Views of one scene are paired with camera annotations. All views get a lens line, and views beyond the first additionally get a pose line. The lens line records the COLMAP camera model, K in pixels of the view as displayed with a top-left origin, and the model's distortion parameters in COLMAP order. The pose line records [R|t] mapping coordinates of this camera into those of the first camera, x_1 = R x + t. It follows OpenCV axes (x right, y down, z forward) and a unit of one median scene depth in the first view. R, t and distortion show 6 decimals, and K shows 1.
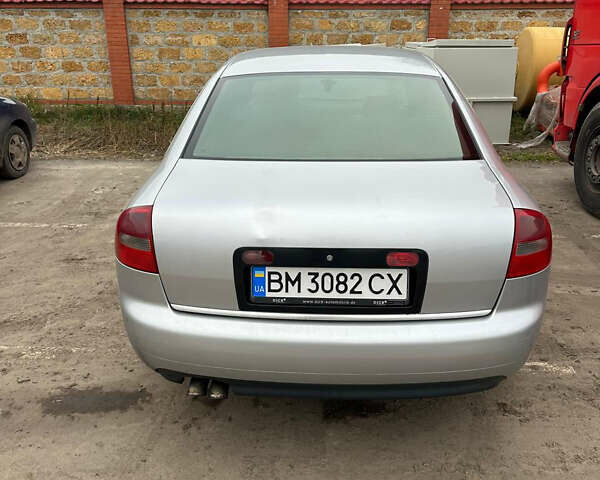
lens RADIAL K [[573.0, 0, 300.5], [0, 573.0, 194.2], [0, 0, 1]] dist [0.036833, -0.033986]
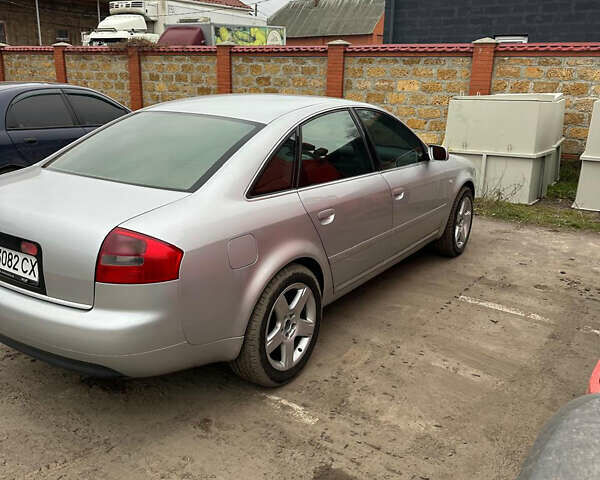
lens RADIAL K [[554.9, 0, 300.6], [0, 554.9, 205.2], [0, 0, 1]] dist [0.135860, -0.253309]
pose [[0.850811, 0.137281, -0.507222, 0.997129], [-0.162616, 0.986673, -0.005725, -0.057494], [0.499676, 0.087354, 0.861796, 0.142723]]
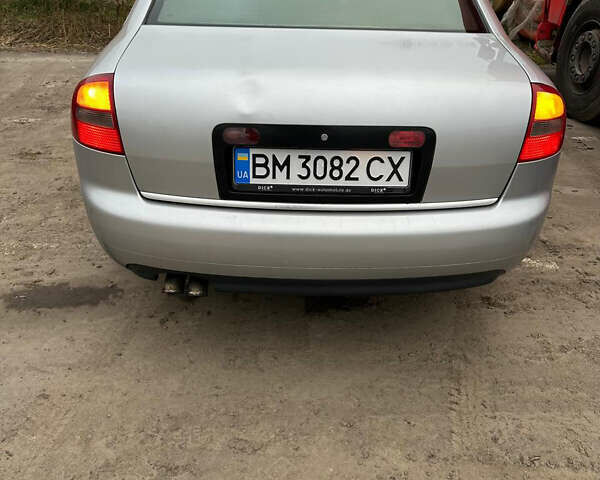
lens RADIAL K [[561.4, 0, 300.0], [0, 561.4, 240.0], [0, 0, 1]] dist [0.147899, -0.272592]
pose [[0.998053, 0.003266, 0.062280, -0.029074], [-0.017971, 0.971330, 0.237055, 0.043929], [-0.059720, -0.237713, 0.969498, 0.101808]]
